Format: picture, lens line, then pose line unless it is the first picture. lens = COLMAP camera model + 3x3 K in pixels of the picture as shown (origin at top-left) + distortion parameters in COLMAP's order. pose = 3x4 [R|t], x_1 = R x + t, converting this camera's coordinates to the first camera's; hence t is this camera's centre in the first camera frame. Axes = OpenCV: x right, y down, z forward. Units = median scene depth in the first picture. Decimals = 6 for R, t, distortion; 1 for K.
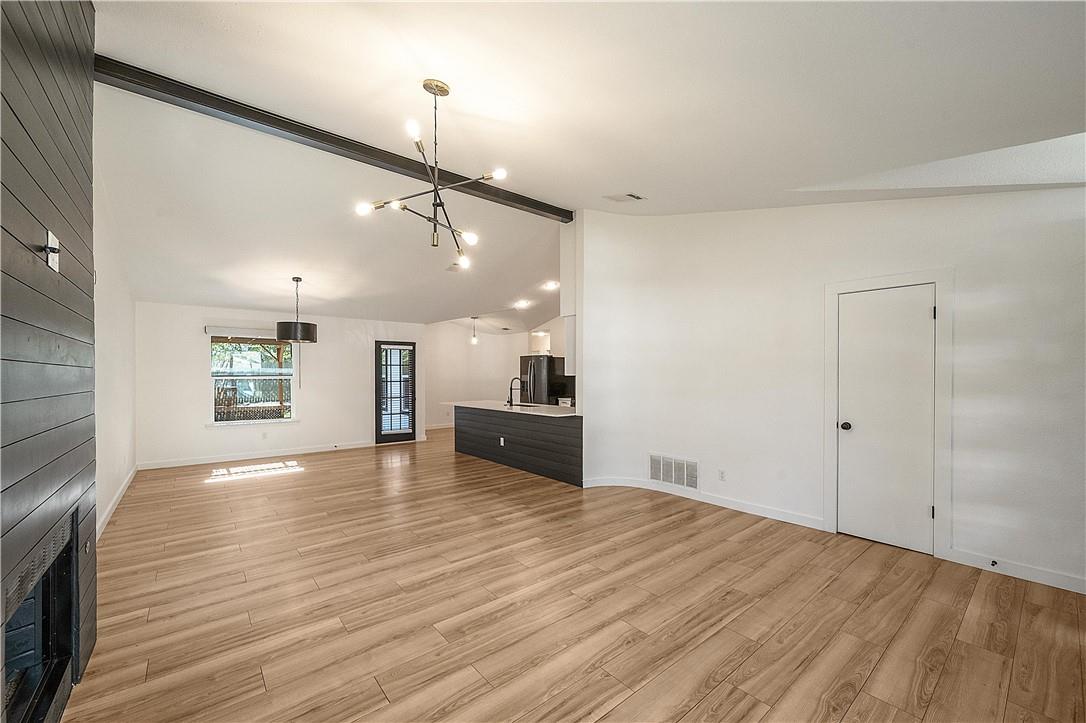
lens RADIAL K [[432.0, 0, 541.4], [0, 432.0, 371.5], [0, 0, 1]] dist [-0.000218, 0.000014]
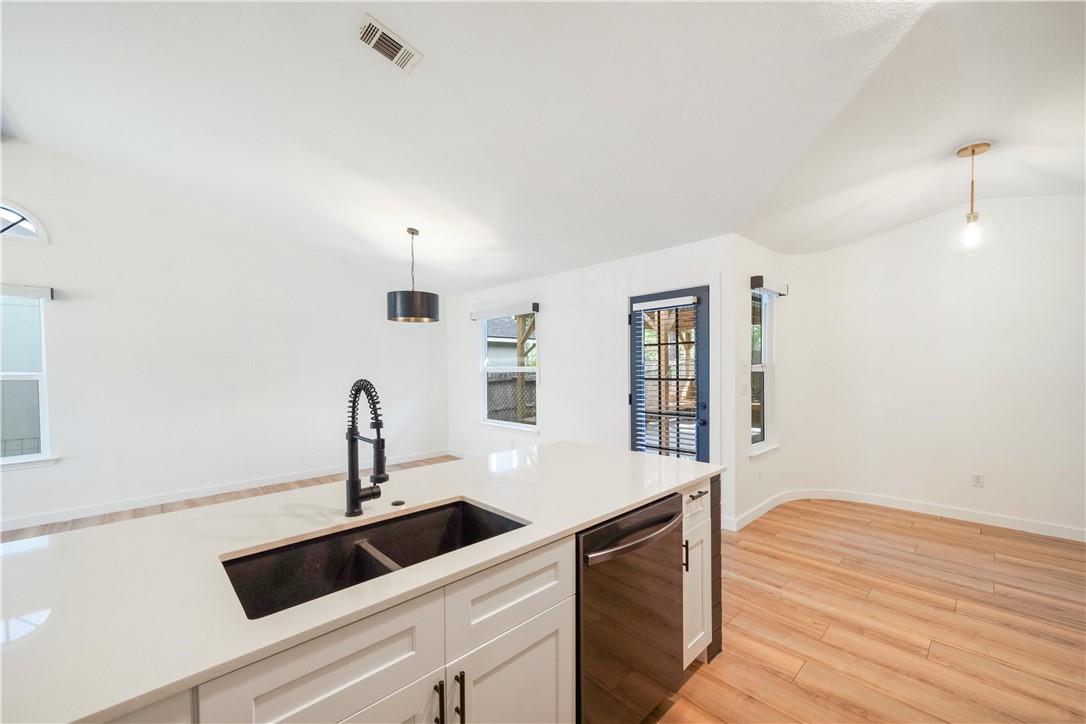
lens RADIAL K [[432.0, 0, 541.4], [0, 432.0, 372.0], [0, 0, 1]] dist [-0.000218, 0.000014]
pose [[0.078863, 0.014010, -0.996787, 0.166914], [0.017228, 0.999733, 0.015415, 0.009638], [0.996737, -0.018388, 0.078600, 1.204474]]
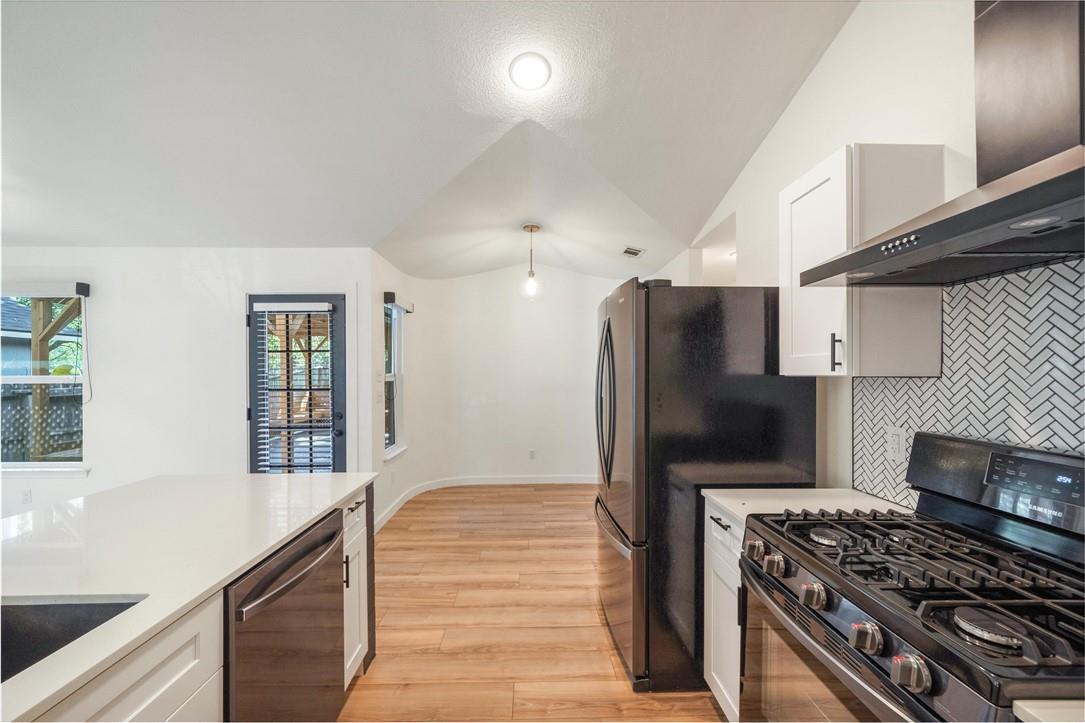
lens RADIAL K [[425.5, 0, 535.3], [0, 425.5, 372.3], [0, 0, 1]] dist [-0.000988, -0.000014]
pose [[0.789310, -0.002964, -0.613988, 0.152847], [0.007897, 0.999955, 0.005325, 0.009337], [0.613945, -0.009052, 0.789297, 1.179801]]
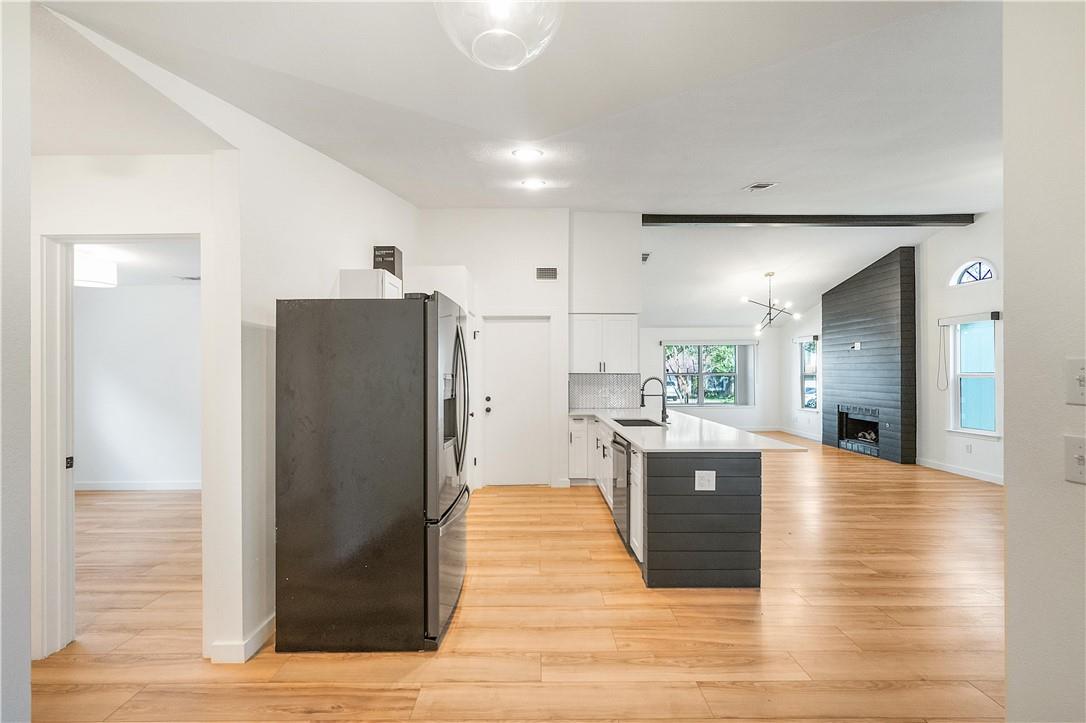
lens RADIAL K [[432.0, 0, 541.4], [0, 432.0, 371.5], [0, 0, 1]] dist [-0.000218, 0.000014]
pose [[-0.784935, 0.002581, 0.619572, -0.359893], [-0.003761, 0.999953, -0.008929, 0.013965], [-0.619566, -0.009339, -0.784889, 1.803762]]
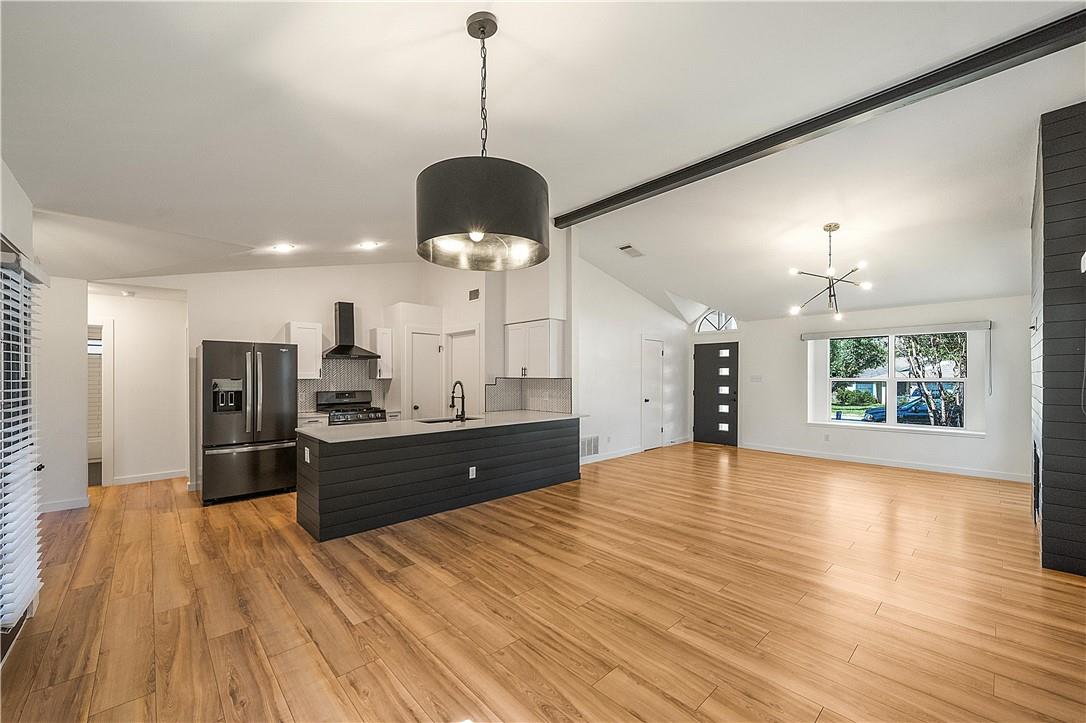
lens RADIAL K [[429.2, 0, 544.8], [0, 429.2, 379.3], [0, 0, 1]] dist [-0.000379, 0.000104]
pose [[-0.069046, -0.004547, 0.997603, -0.873246], [-0.005742, 0.999975, 0.004160, 0.007960], [-0.997597, -0.005441, -0.069070, 1.024845]]
